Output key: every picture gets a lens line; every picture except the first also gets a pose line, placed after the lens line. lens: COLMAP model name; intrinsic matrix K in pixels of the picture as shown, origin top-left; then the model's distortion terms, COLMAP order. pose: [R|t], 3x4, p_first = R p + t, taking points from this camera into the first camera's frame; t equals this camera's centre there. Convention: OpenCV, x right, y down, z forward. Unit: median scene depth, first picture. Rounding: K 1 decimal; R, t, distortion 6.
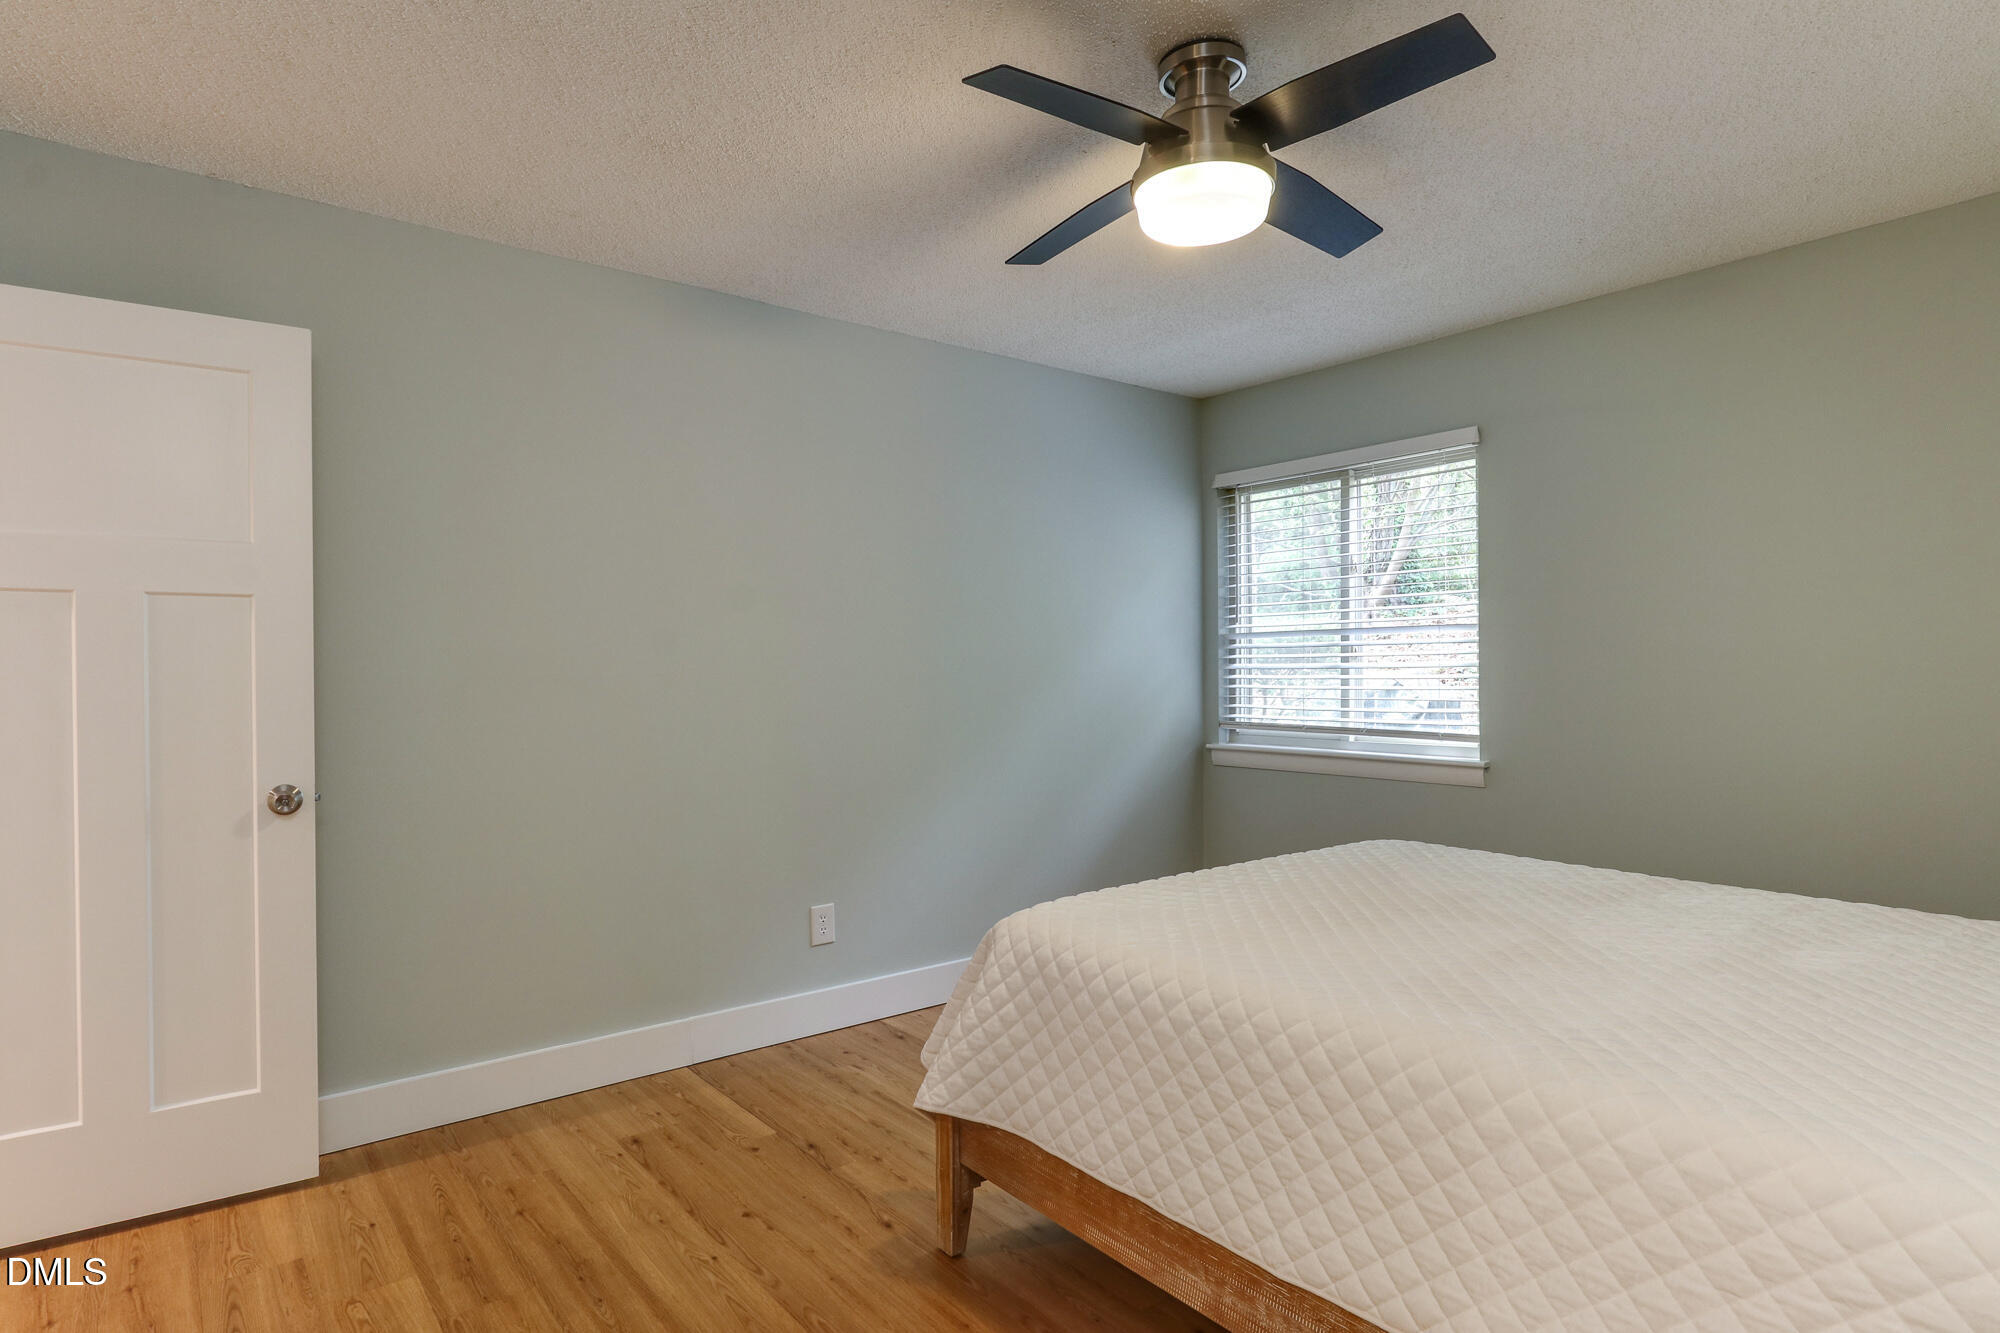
lens RADIAL K [[1065.5, 0, 981.5], [0, 1065.5, 675.8], [0, 0, 1]] dist [-0.000310, 0.004072]
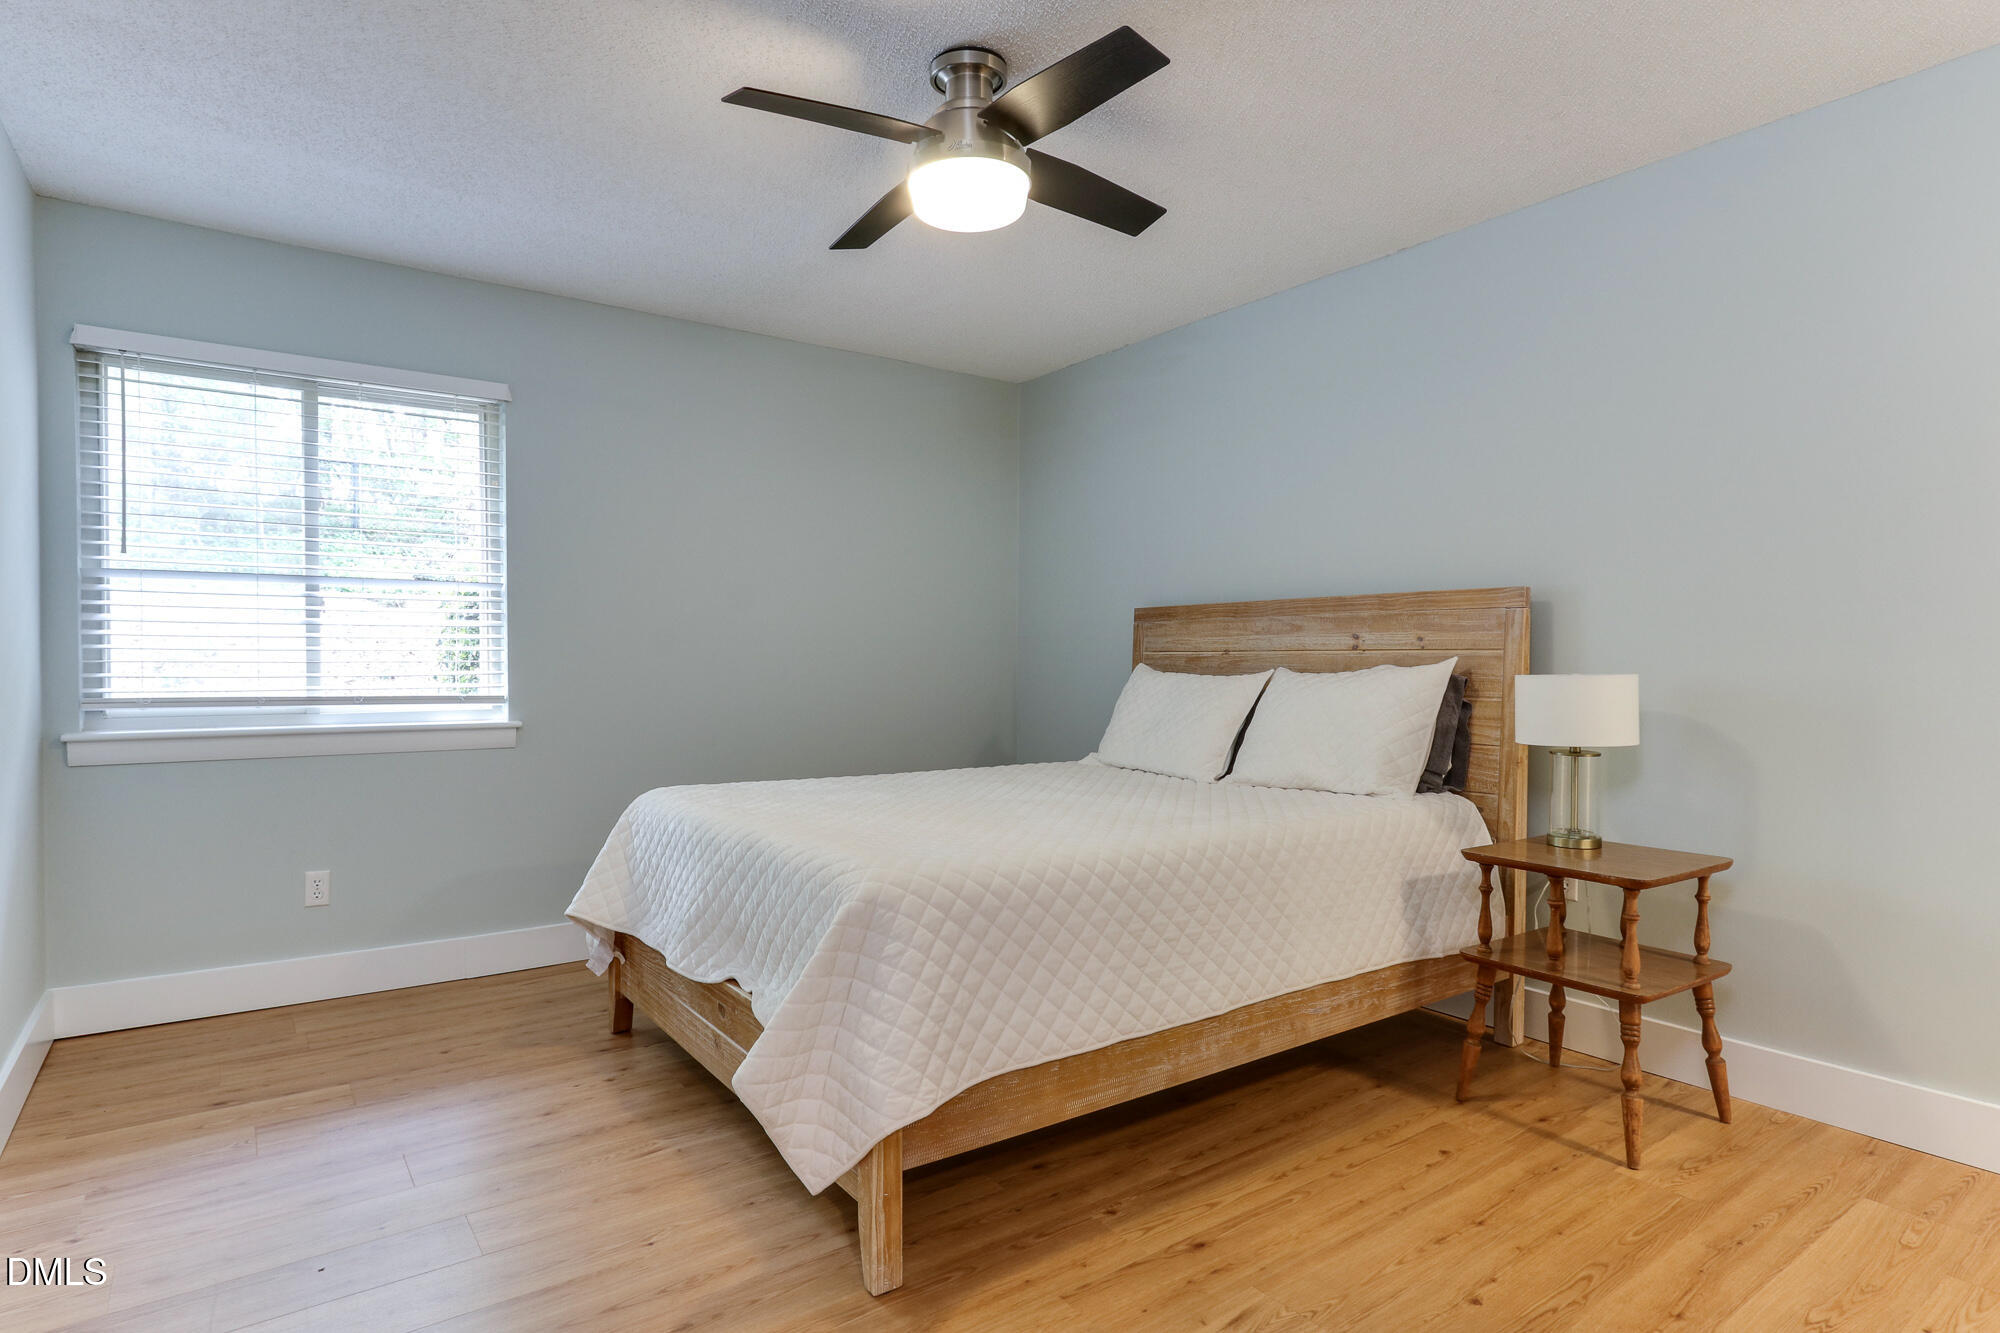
lens RADIAL K [[1065.5, 0, 988.5], [0, 1065.5, 653.6], [0, 0, 1]] dist [-0.000310, 0.004072]
pose [[0.049893, 0.008129, 0.998721, -0.443951], [0.000791, 0.999966, -0.008179, 0.022287], [-0.998754, 0.001198, 0.049885, 0.443151]]
